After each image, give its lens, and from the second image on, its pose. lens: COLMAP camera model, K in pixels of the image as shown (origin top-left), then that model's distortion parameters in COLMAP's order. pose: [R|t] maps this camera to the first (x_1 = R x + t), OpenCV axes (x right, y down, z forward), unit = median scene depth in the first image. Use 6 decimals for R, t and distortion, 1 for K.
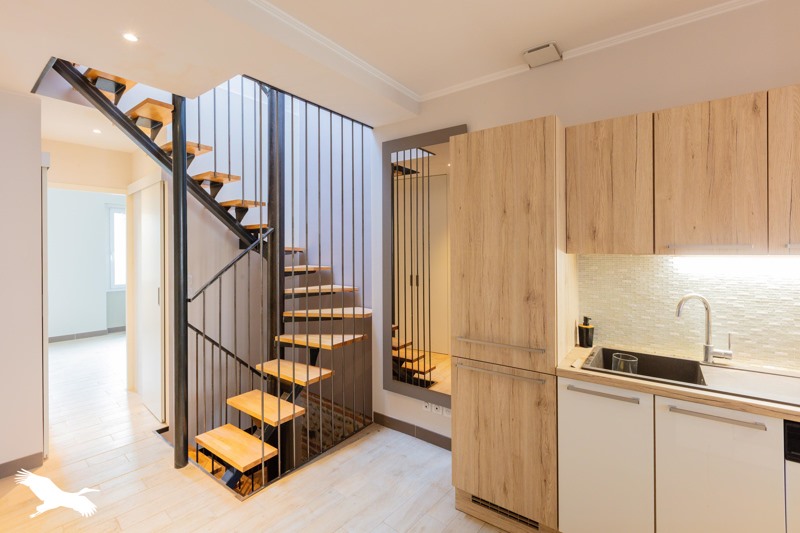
lens RADIAL K [[357.2, 0, 412.0], [0, 357.2, 243.0], [0, 0, 1]] dist [-0.010457, -0.000298]
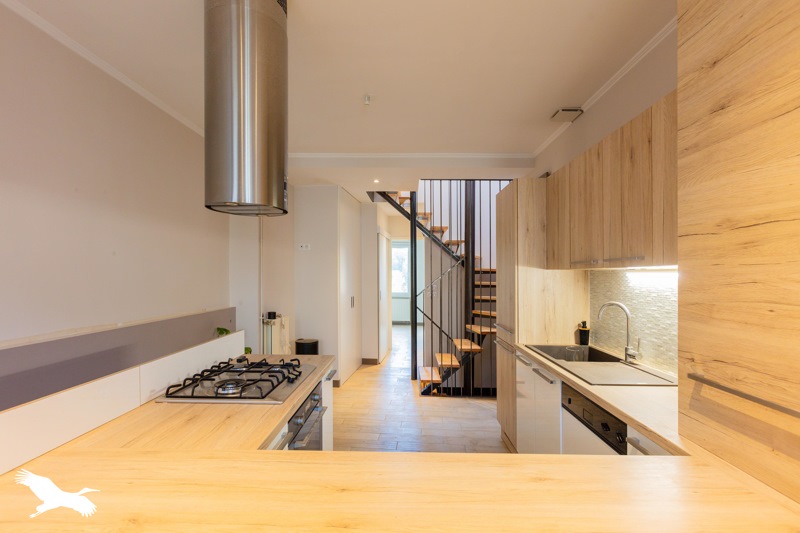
lens RADIAL K [[357.2, 0, 398.4], [0, 357.2, 270.8], [0, 0, 1]] dist [-0.010457, -0.000298]
pose [[0.563838, 0.000104, -0.825885, 0.954673], [0.000859, 0.999999, 0.000712, 0.025856], [0.825885, -0.001111, 0.563838, -0.193369]]
